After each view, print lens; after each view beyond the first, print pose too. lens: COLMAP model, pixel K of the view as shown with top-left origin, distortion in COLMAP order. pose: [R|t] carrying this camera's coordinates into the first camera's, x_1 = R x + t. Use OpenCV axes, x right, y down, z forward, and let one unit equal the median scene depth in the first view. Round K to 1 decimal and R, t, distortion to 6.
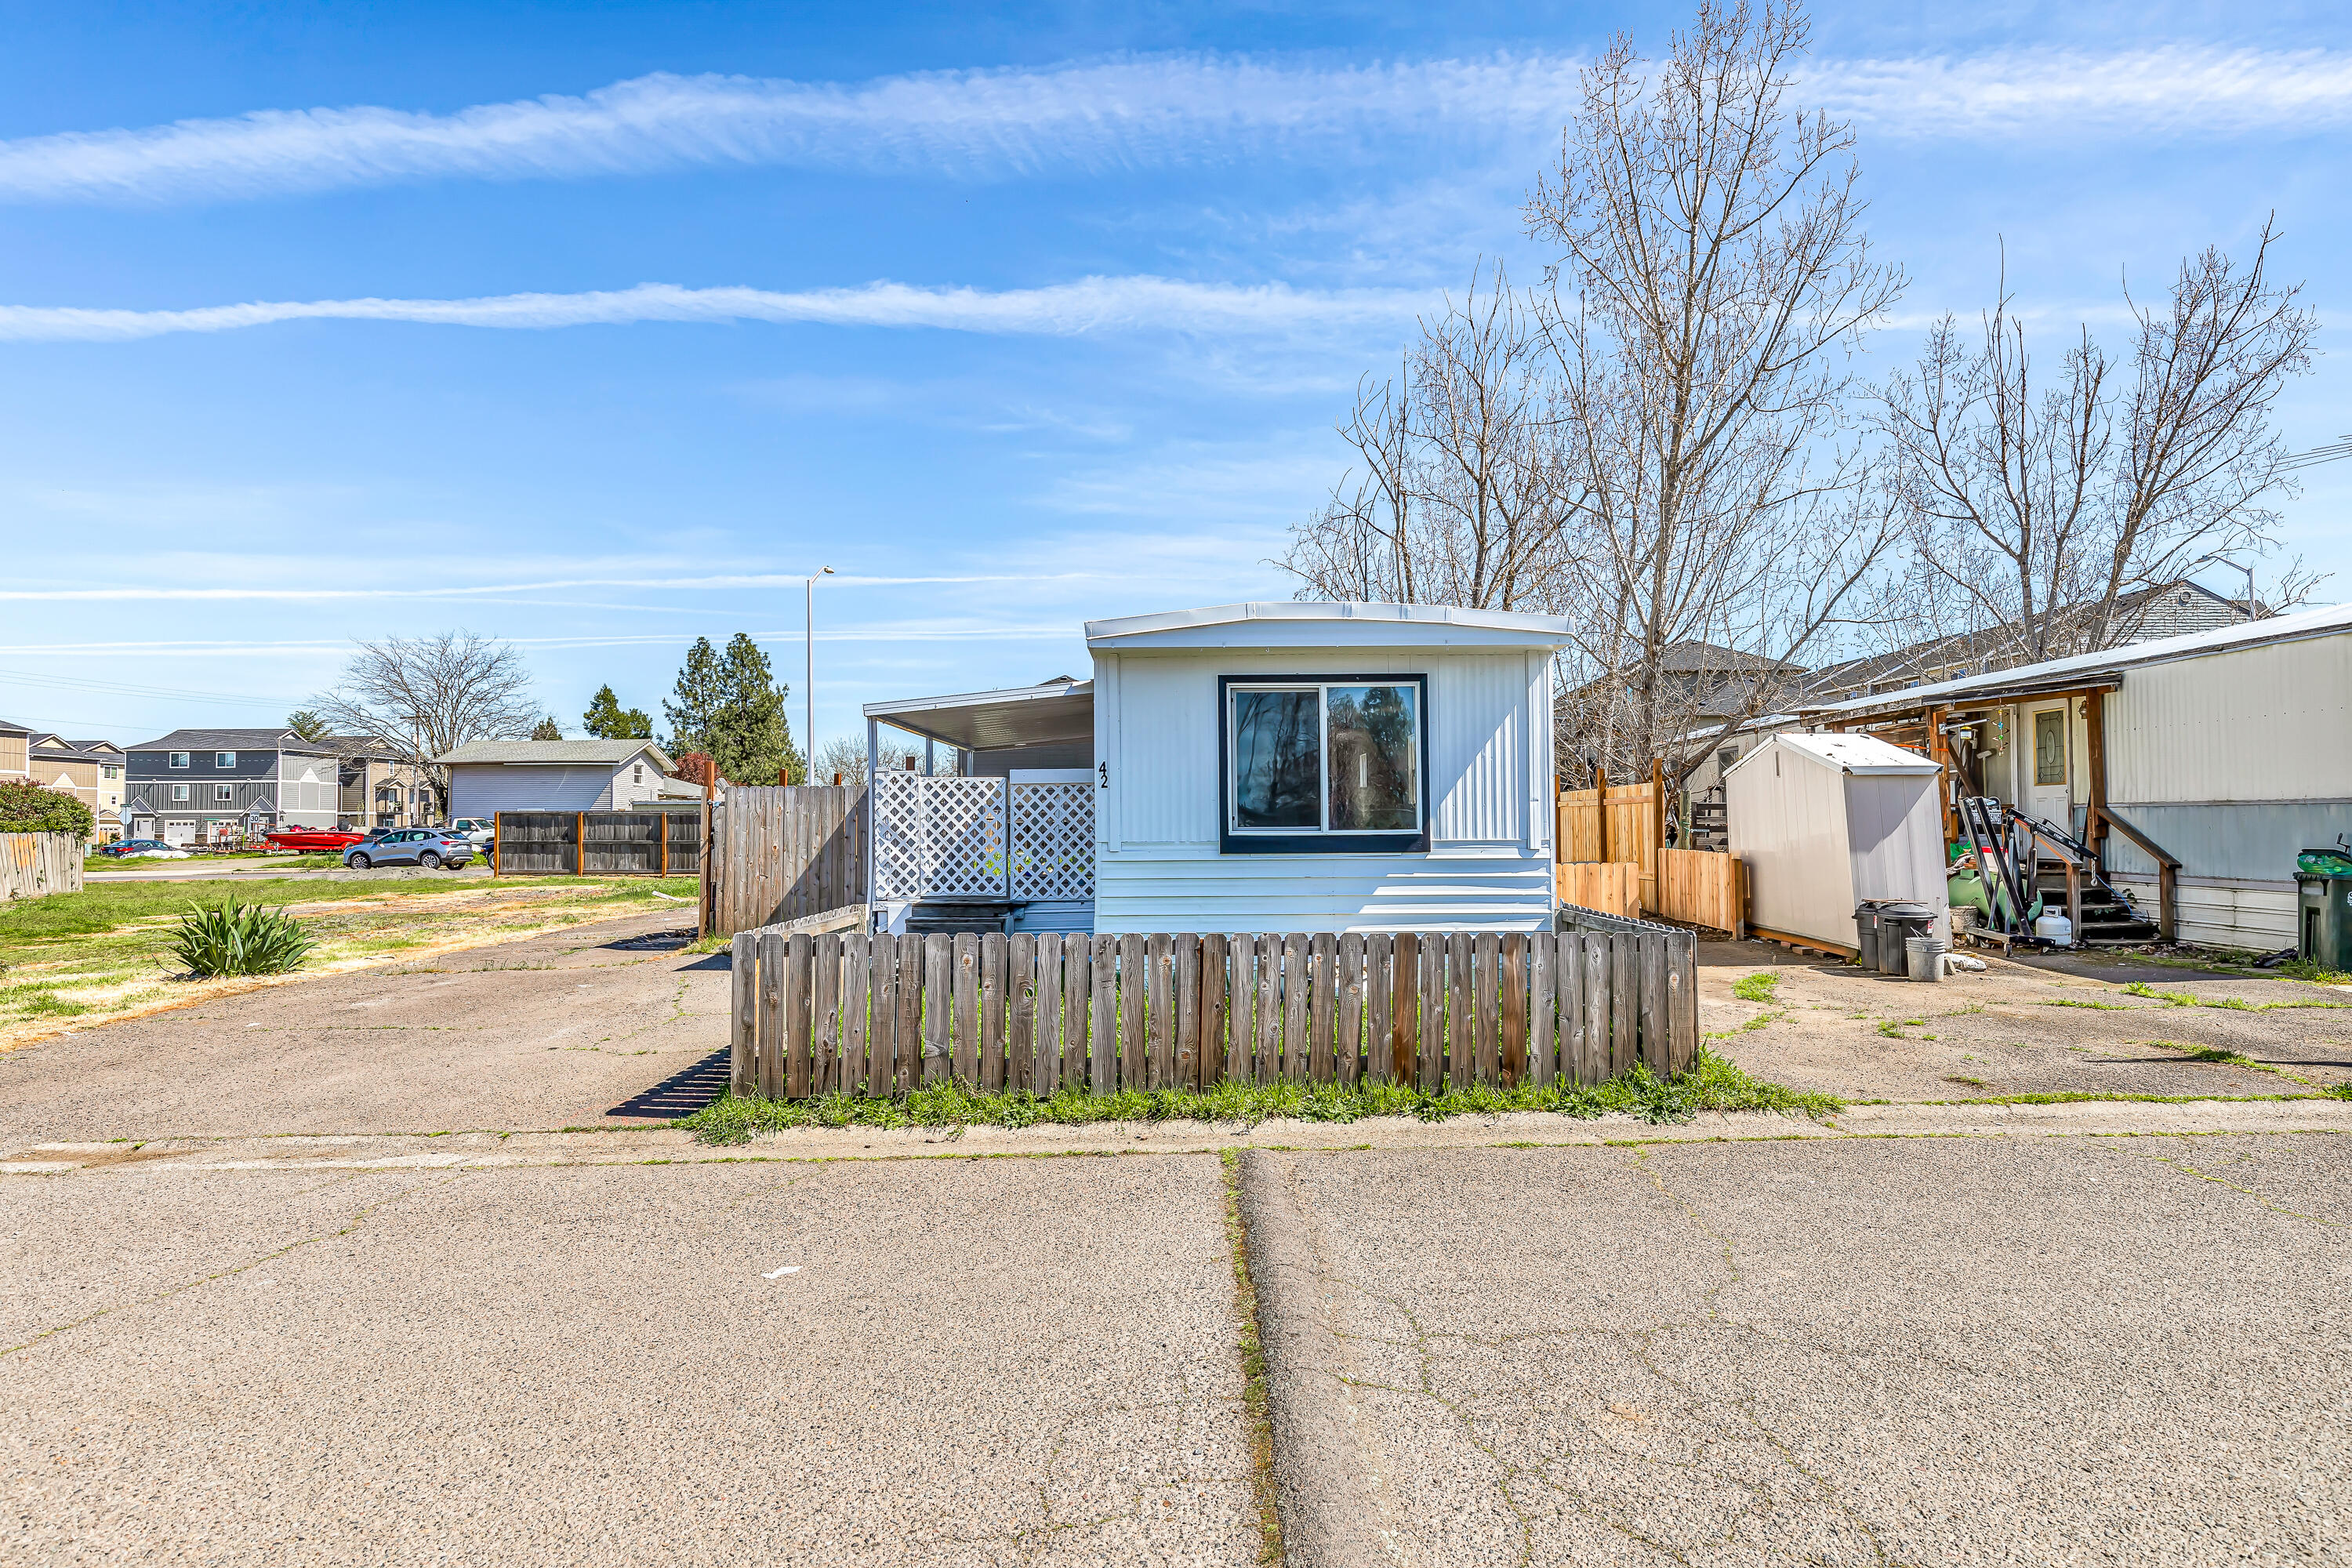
lens RADIAL K [[1308.9, 0, 1183.9], [0, 1308.9, 804.1], [0, 0, 1]] dist [0.001302, 0.003633]
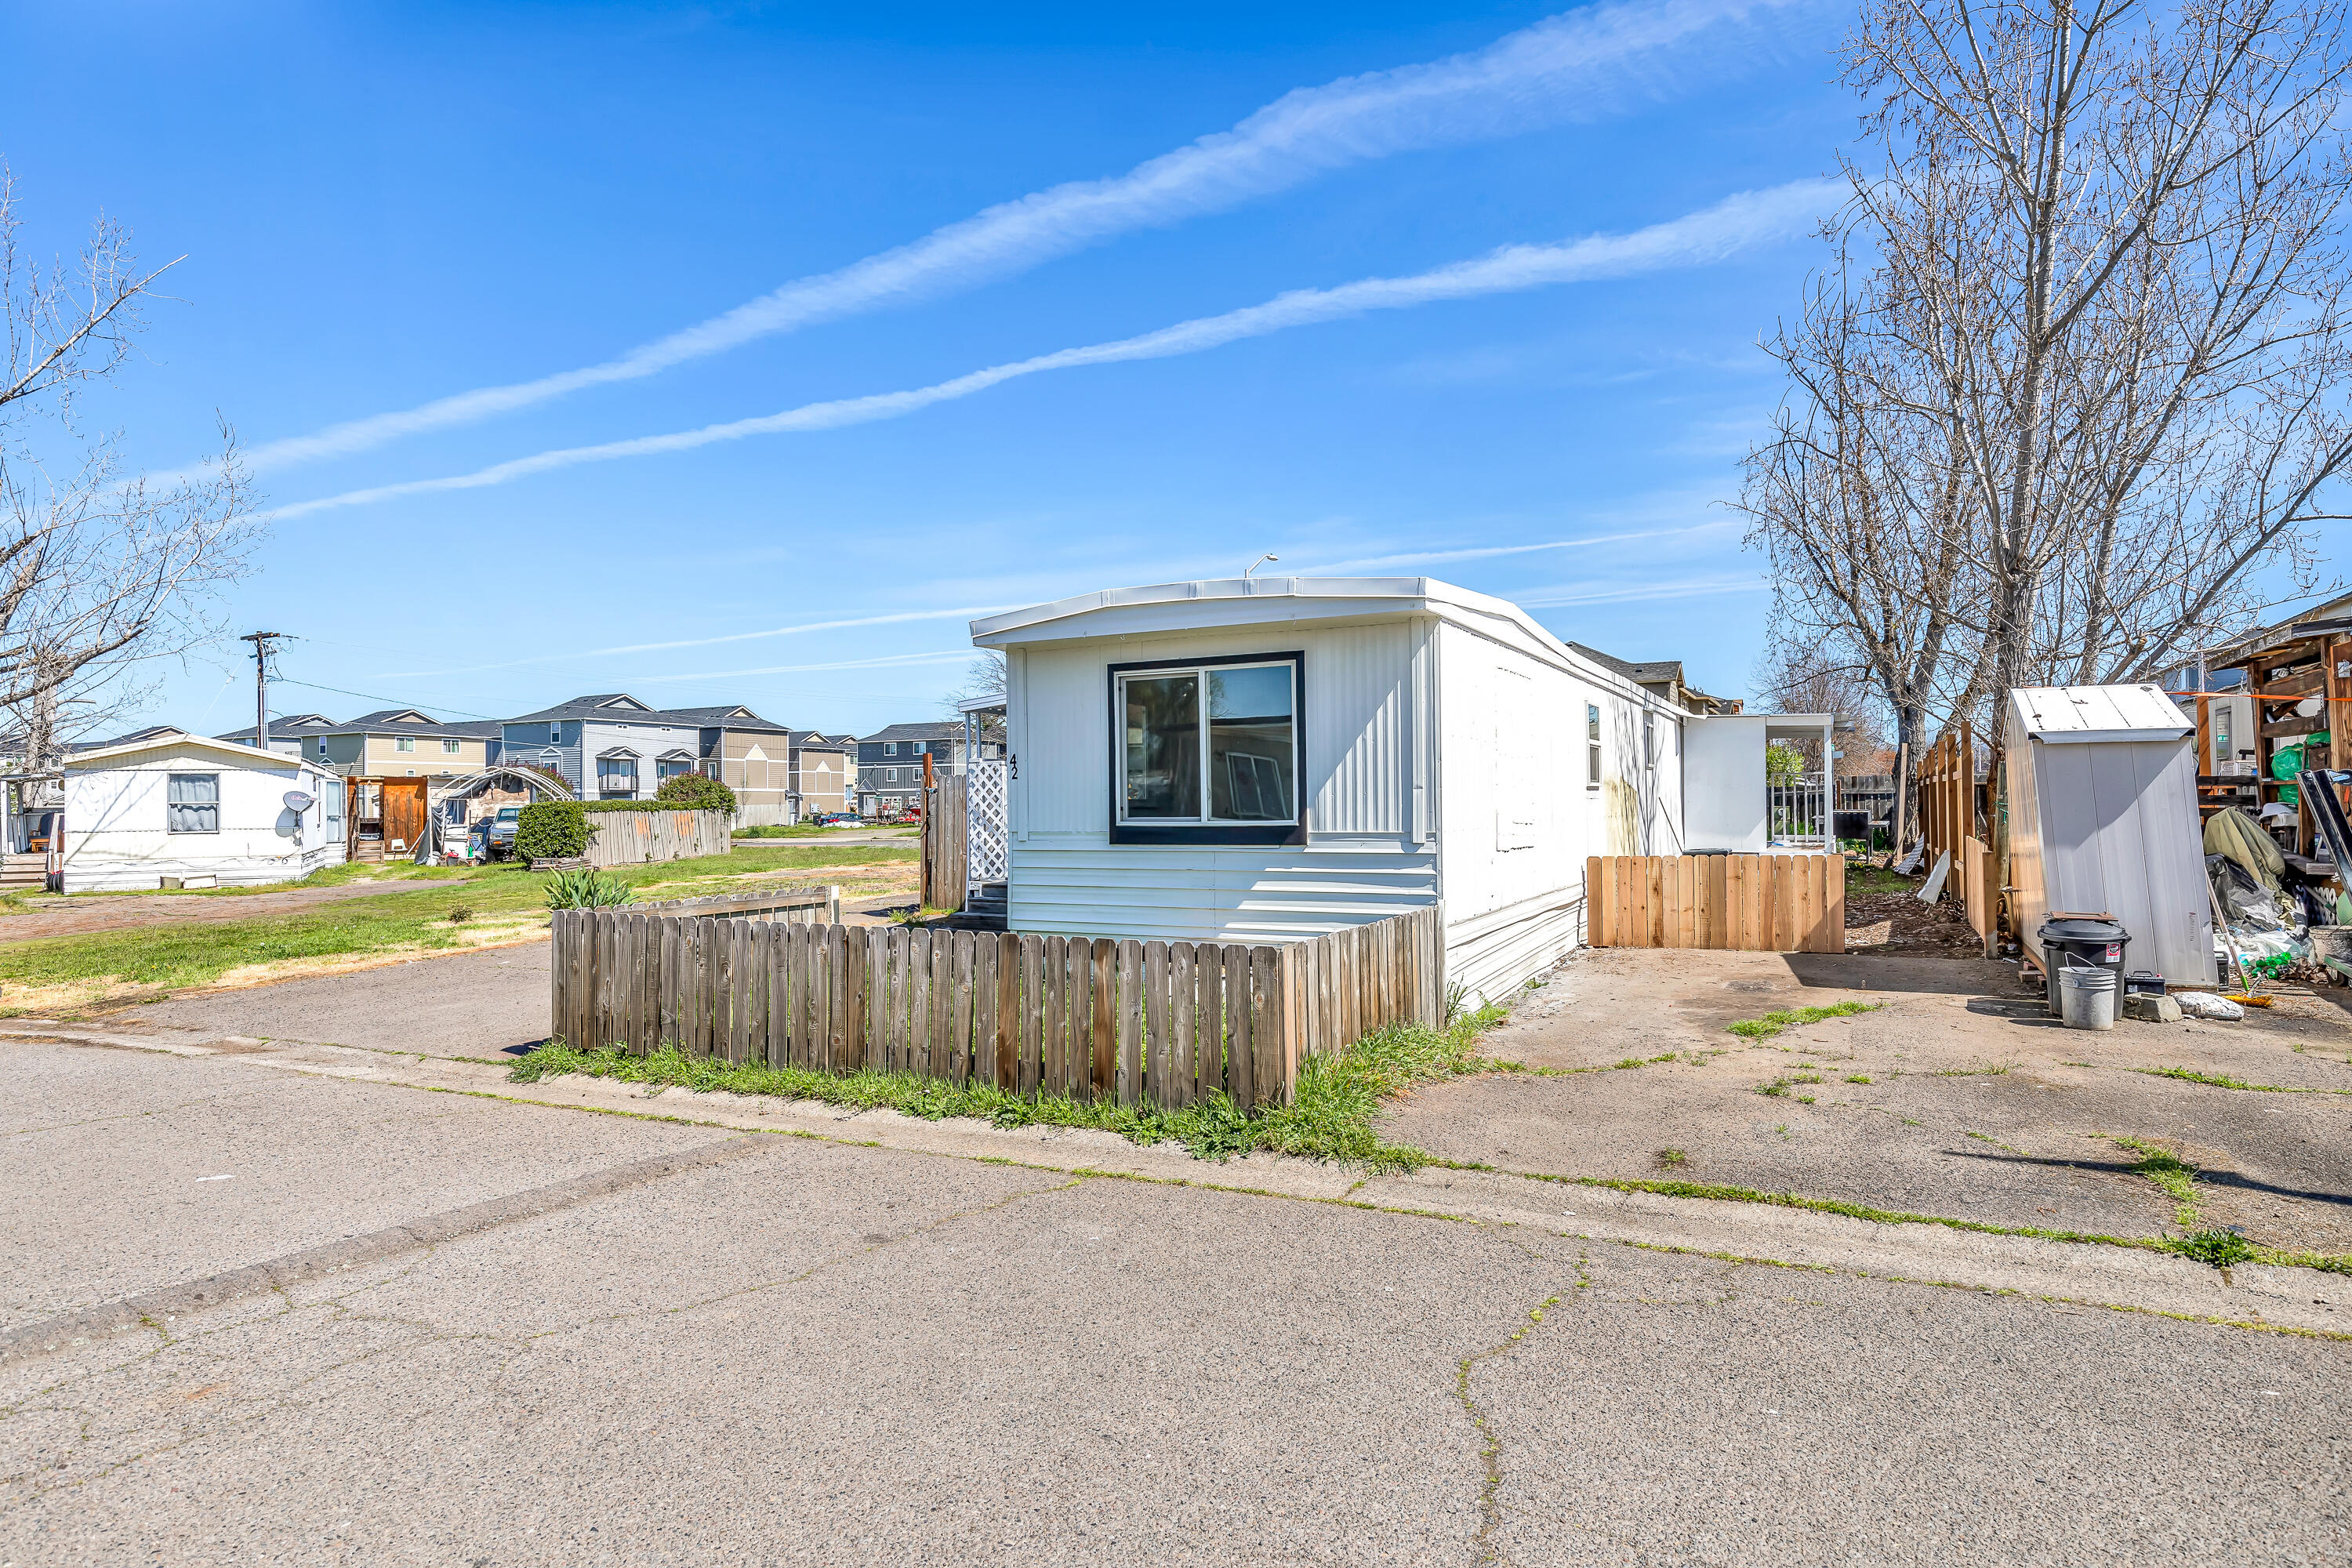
lens RADIAL K [[1308.9, 0, 1175.3], [0, 1308.9, 801.1], [0, 0, 1]] dist [0.001302, 0.003633]
pose [[0.885118, -0.003254, -0.465355, 0.355435], [0.012285, 0.999790, 0.016376, -0.006927], [0.465205, -0.020211, 0.884972, 0.096582]]
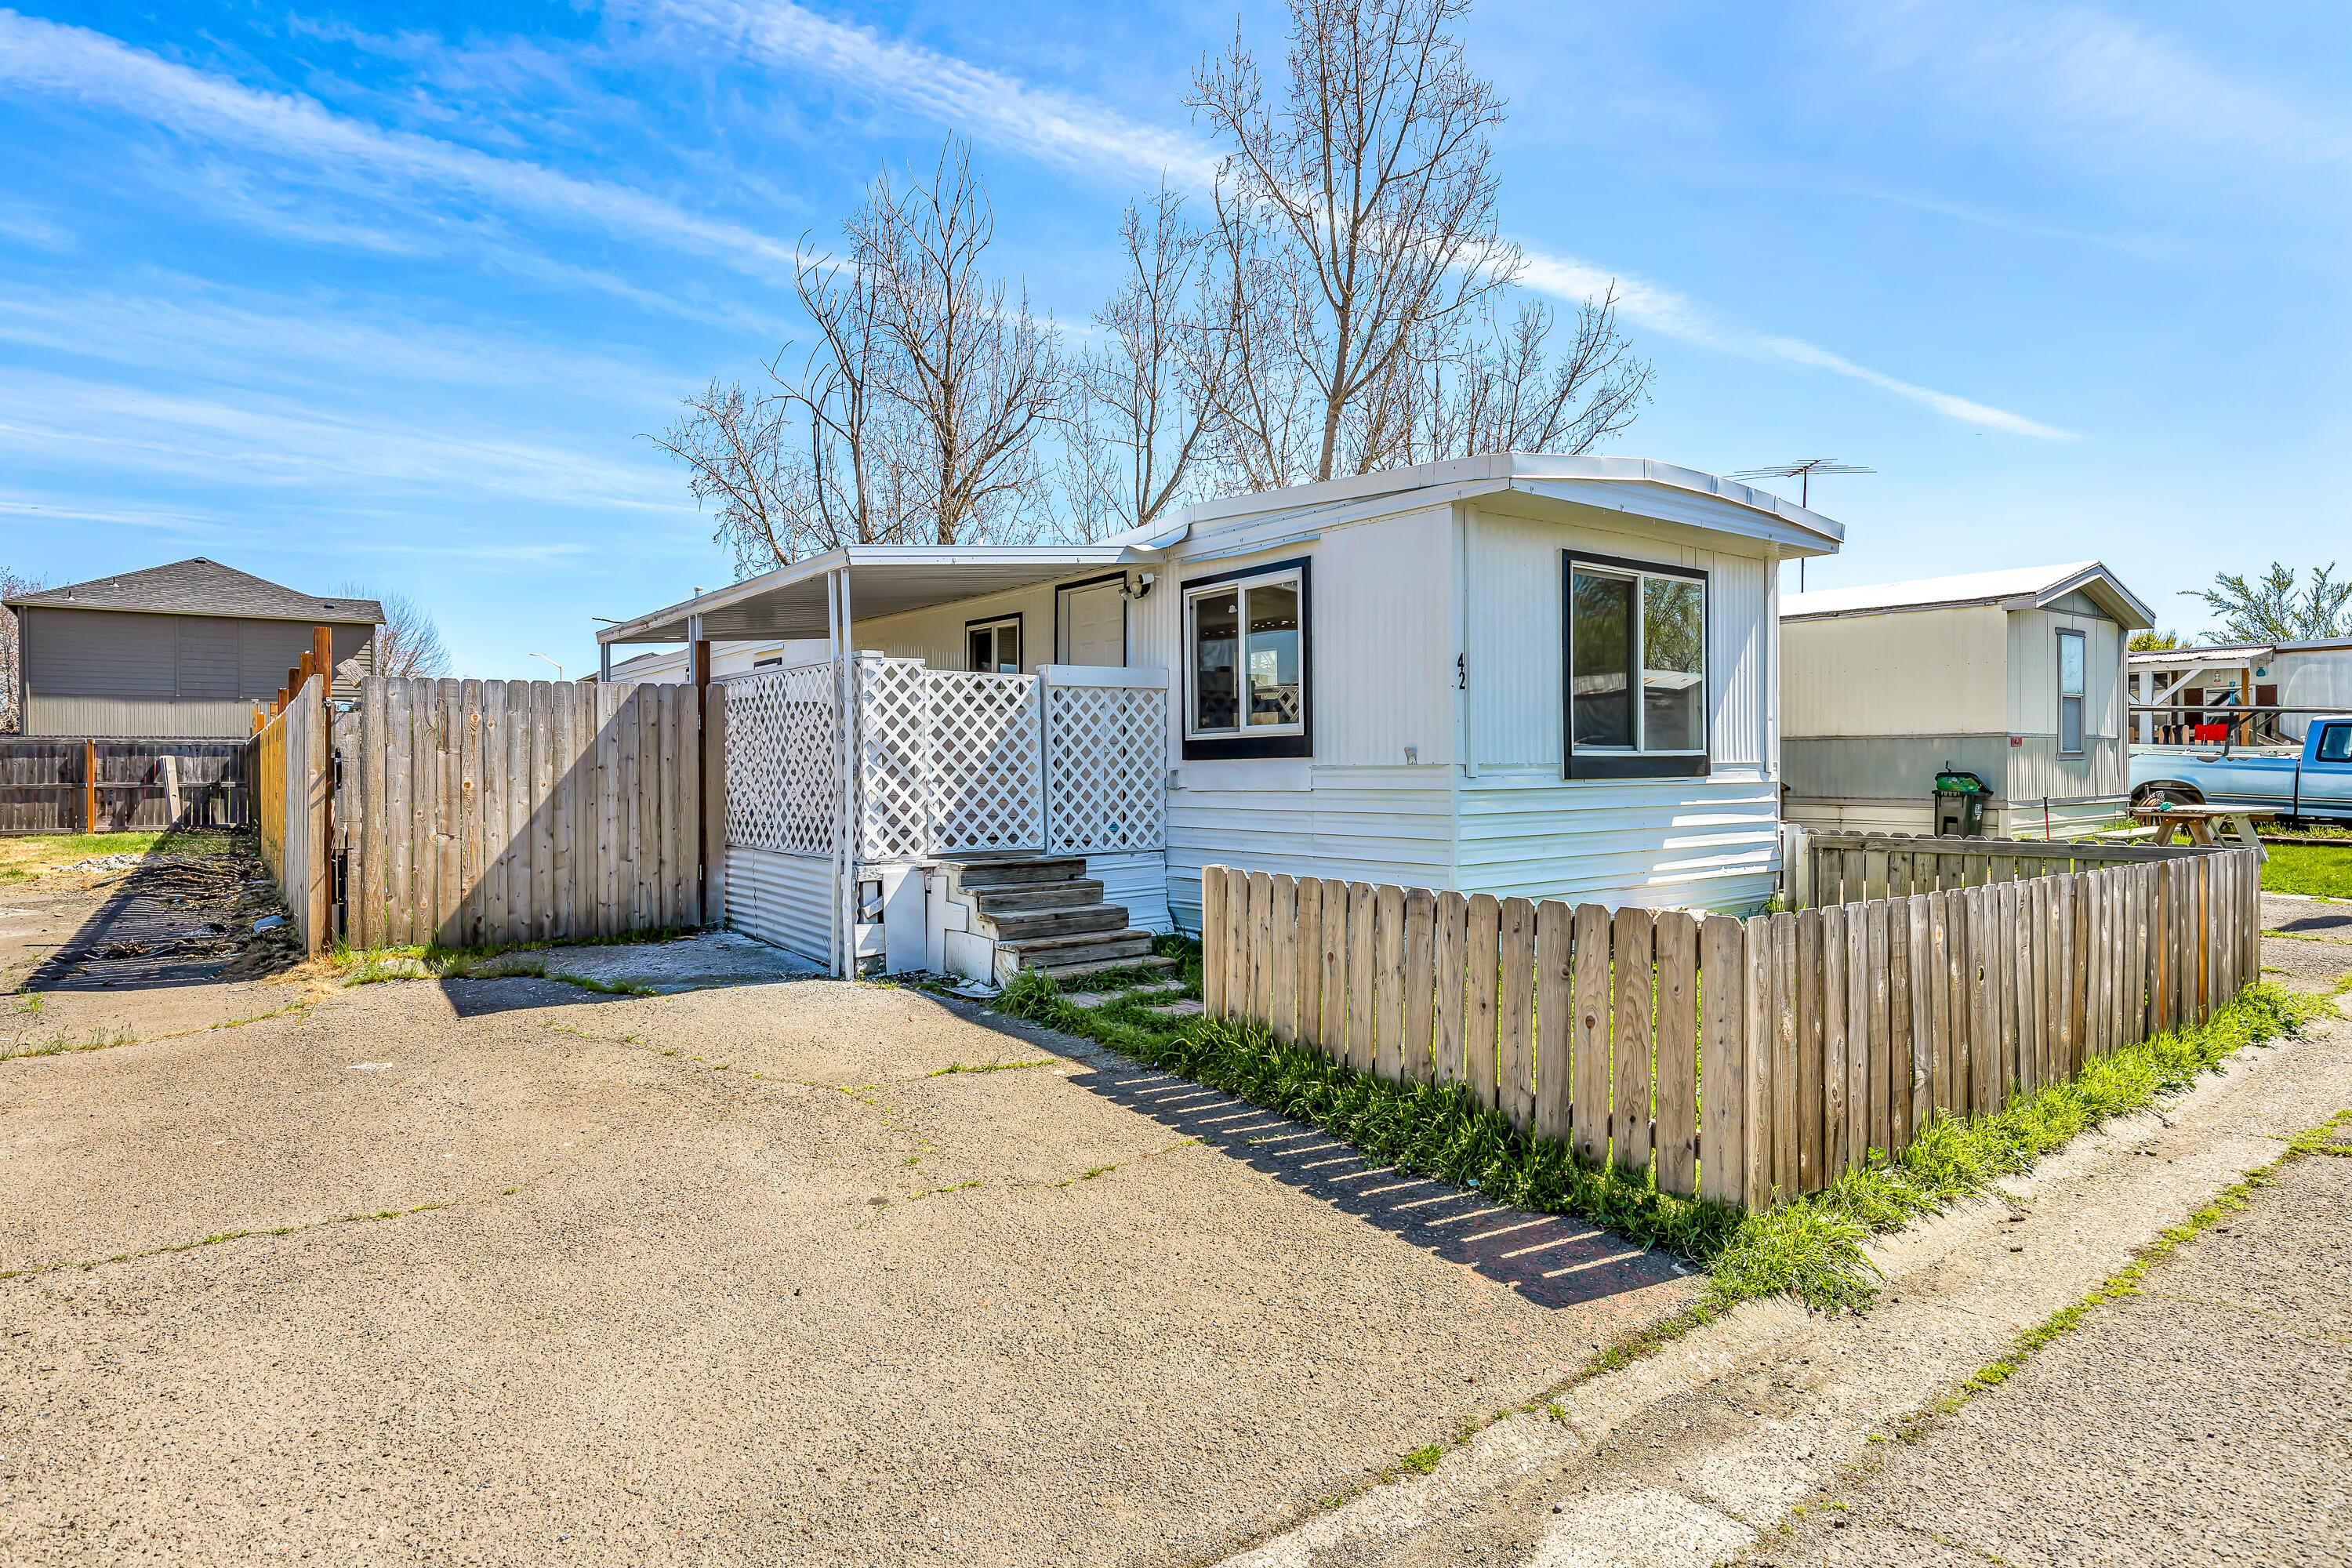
lens RADIAL K [[1308.9, 0, 1184.4], [0, 1308.9, 810.8], [0, 0, 1]] dist [0.001302, 0.003633]
pose [[0.788705, -0.021362, 0.614401, -0.418148], [-0.008846, 0.998898, 0.046087, 0.015022], [-0.614708, -0.041784, 0.787647, 0.349006]]
